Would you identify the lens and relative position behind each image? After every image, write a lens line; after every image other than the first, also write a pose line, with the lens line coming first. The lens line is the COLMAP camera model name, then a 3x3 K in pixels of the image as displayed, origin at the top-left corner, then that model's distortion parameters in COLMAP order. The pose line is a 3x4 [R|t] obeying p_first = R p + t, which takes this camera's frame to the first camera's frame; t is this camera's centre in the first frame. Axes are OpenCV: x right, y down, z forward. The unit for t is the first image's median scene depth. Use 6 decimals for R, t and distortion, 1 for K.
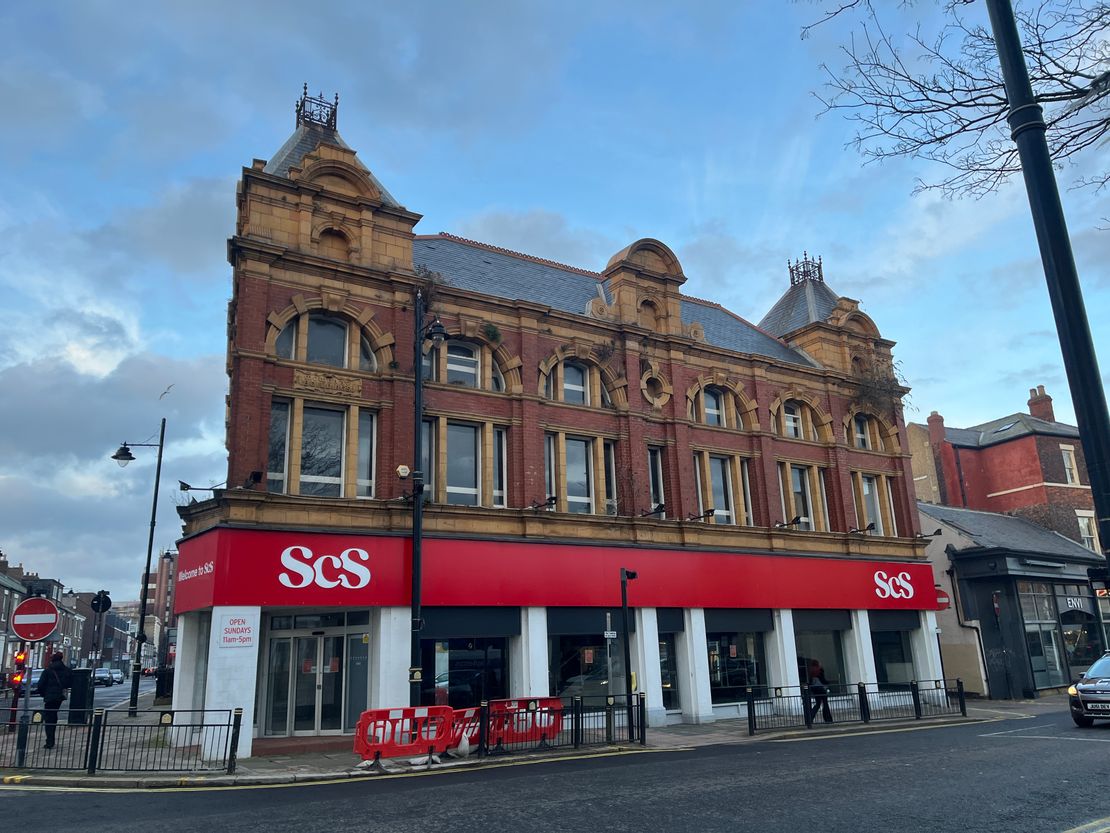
lens RADIAL K [[870.2, 0, 555.0], [0, 870.2, 416.5], [0, 0, 1]] dist [0.004847, 0.001404]
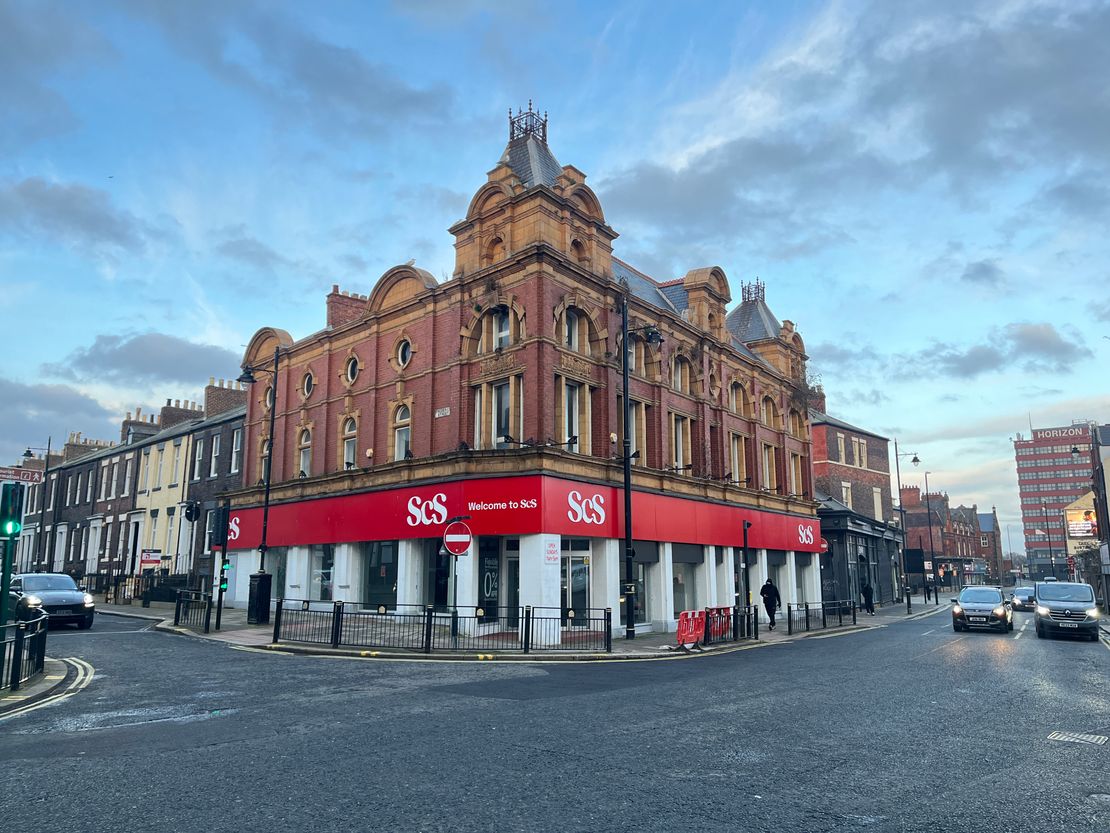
lens RADIAL K [[870.2, 0, 555.0], [0, 870.2, 416.5], [0, 0, 1]] dist [0.004847, 0.001404]
pose [[0.919052, 0.108223, 0.378986, -0.690835], [-0.143640, 0.987402, 0.066371, -0.039699], [-0.367029, -0.115436, 0.923019, -0.170413]]
